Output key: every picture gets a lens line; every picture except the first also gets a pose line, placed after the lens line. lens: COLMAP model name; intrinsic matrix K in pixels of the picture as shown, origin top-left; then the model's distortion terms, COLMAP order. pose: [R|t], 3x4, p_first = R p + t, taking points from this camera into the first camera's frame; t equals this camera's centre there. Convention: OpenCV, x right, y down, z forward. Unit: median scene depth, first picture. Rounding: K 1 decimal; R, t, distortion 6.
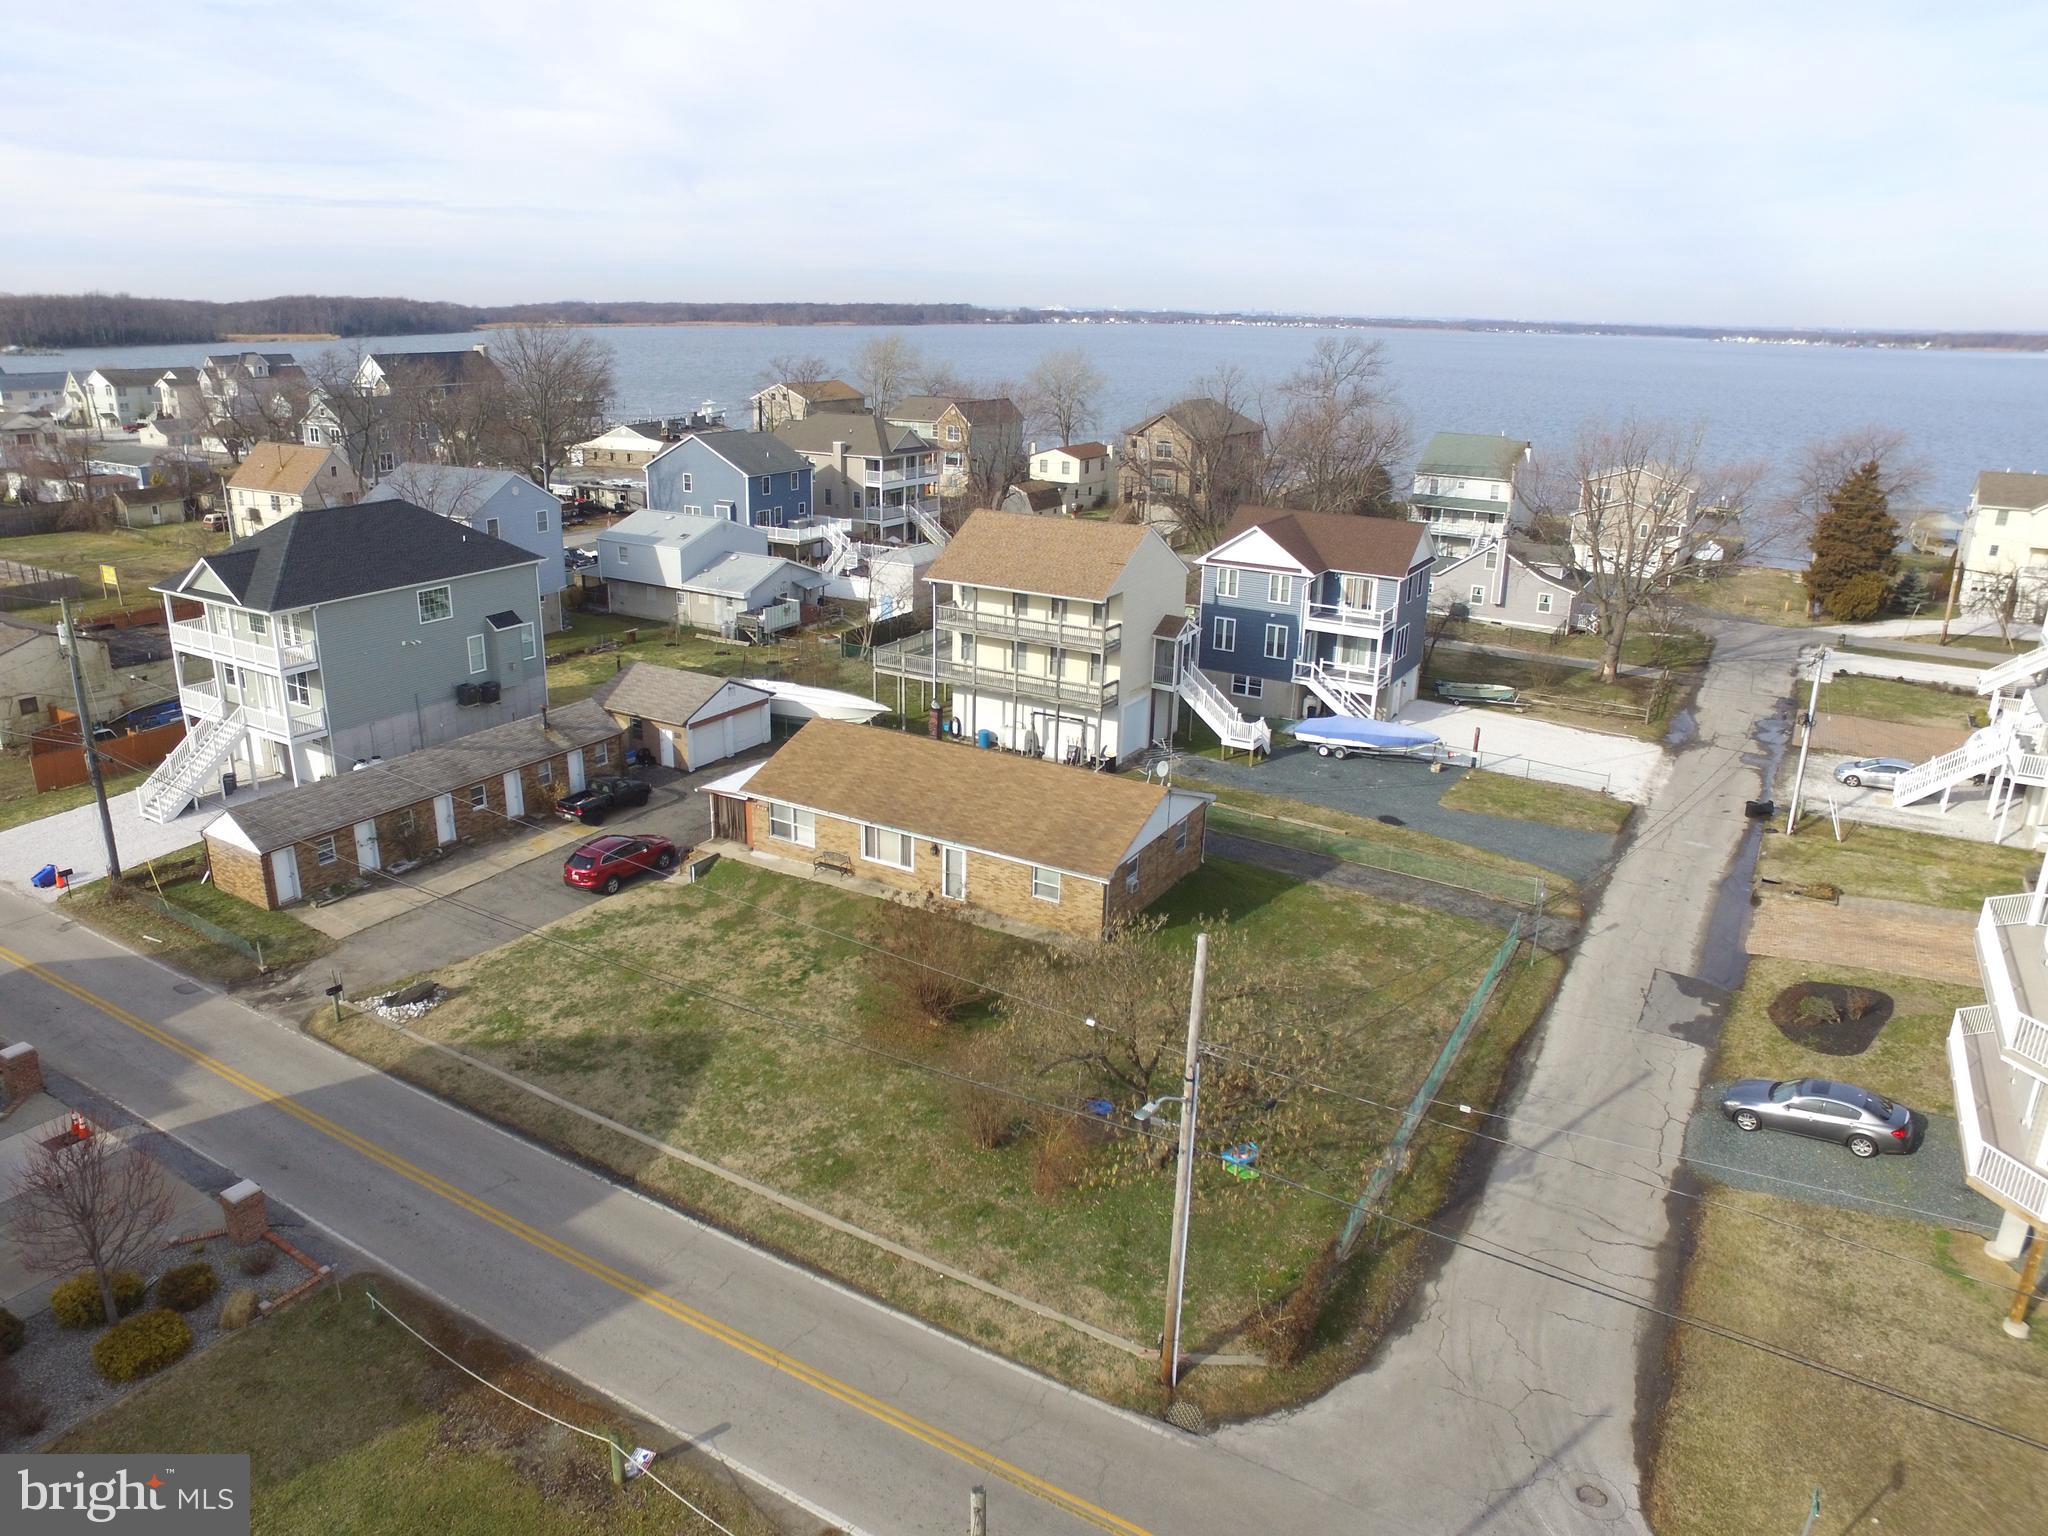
lens RADIAL K [[1375.1, 0, 976.9], [0, 1375.1, 746.3], [0, 0, 1]] dist [-0.125698, 0.089604]
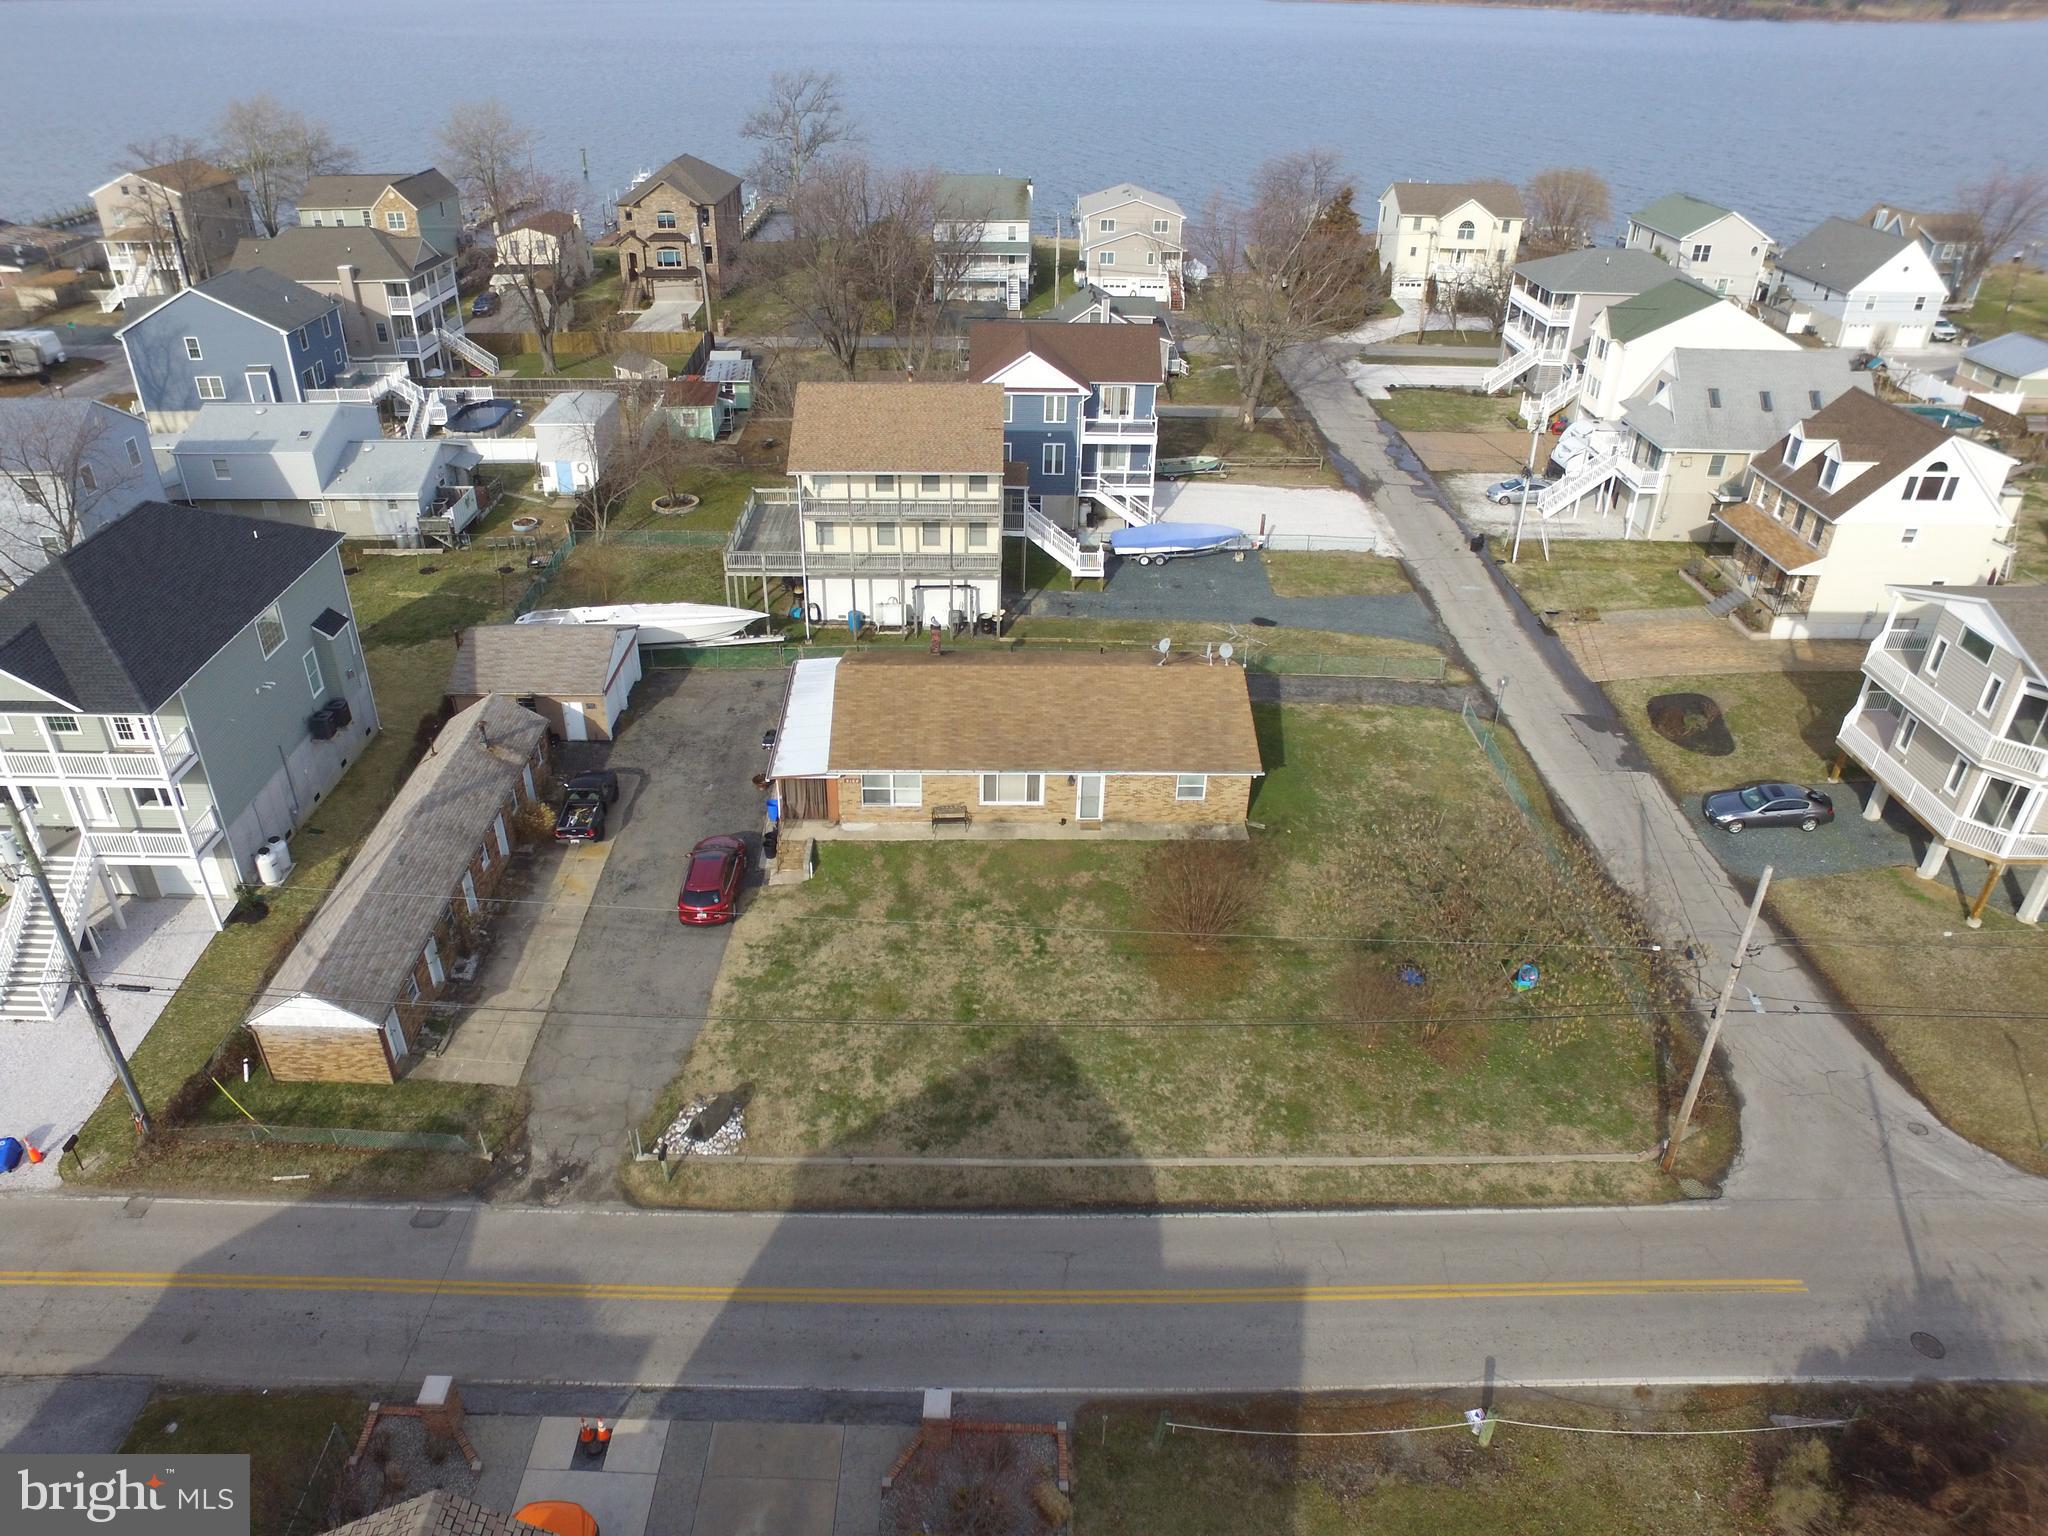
lens RADIAL K [[1375.1, 0, 978.3], [0, 1375.1, 744.5], [0, 0, 1]] dist [-0.125698, 0.089604]
pose [[0.852429, -0.271139, 0.447044, -0.549452], [0.165890, 0.951105, 0.260537, -0.233004], [-0.495827, -0.147929, 0.855729, 0.159624]]
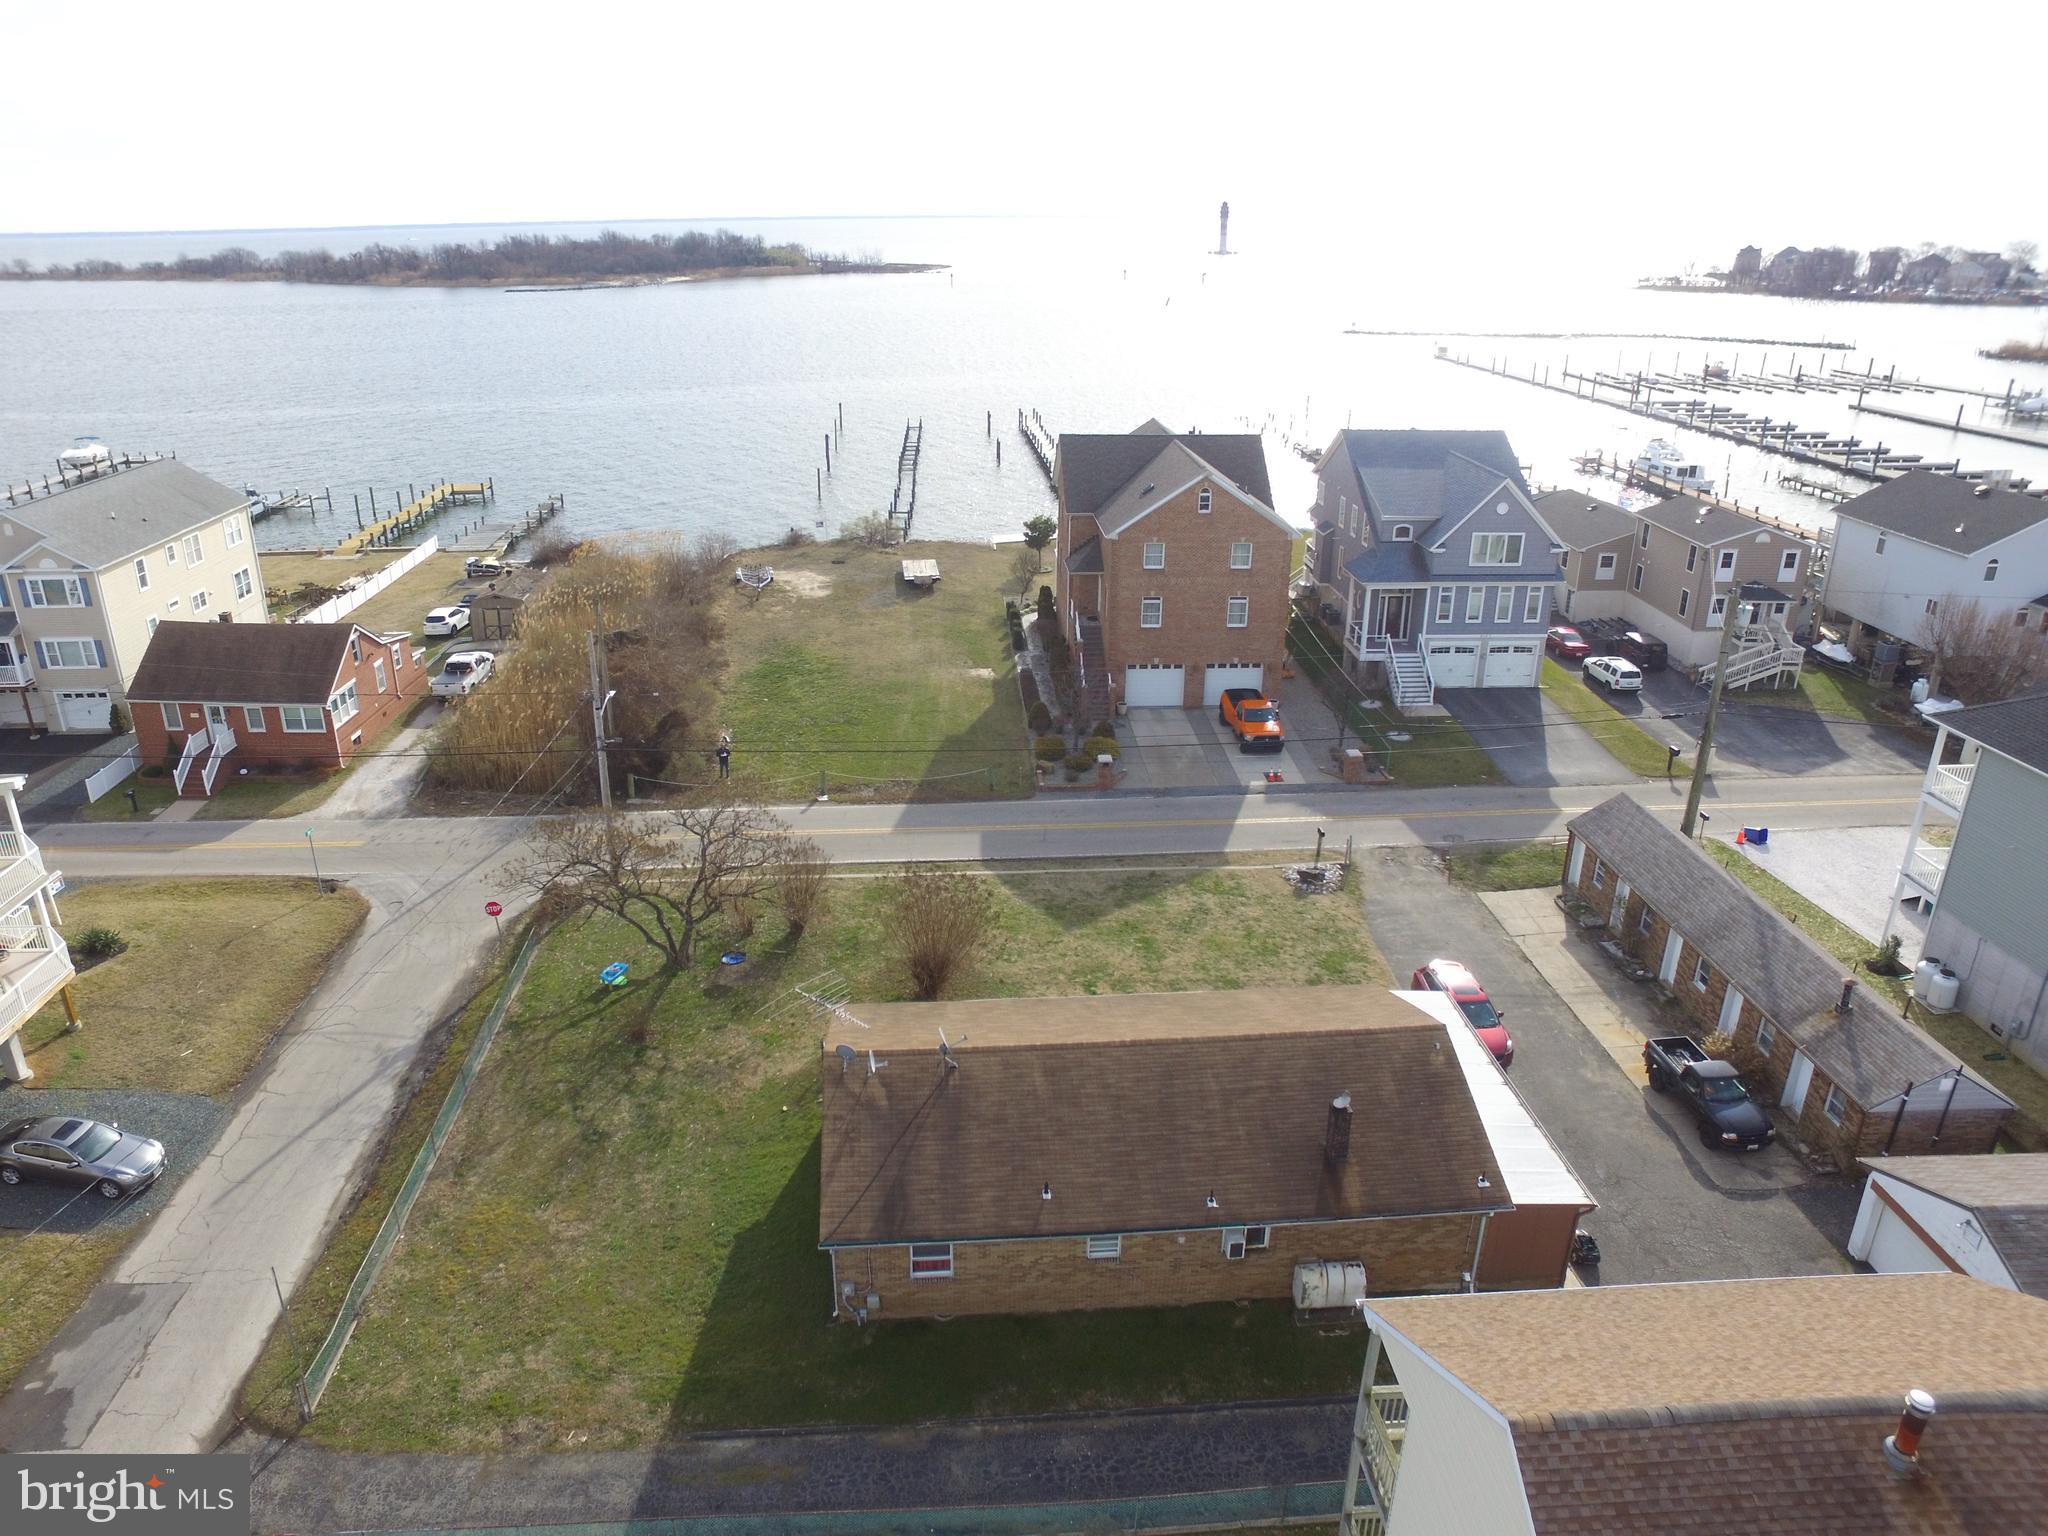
lens RADIAL K [[1375.1, 0, 976.1], [0, 1375.1, 760.7], [0, 0, 1]] dist [-0.125698, 0.089604]
pose [[-0.822688, 0.205223, -0.530158, 0.416117], [-0.179294, 0.791308, 0.584539, -0.508523], [0.539479, 0.575947, -0.614204, 1.390451]]
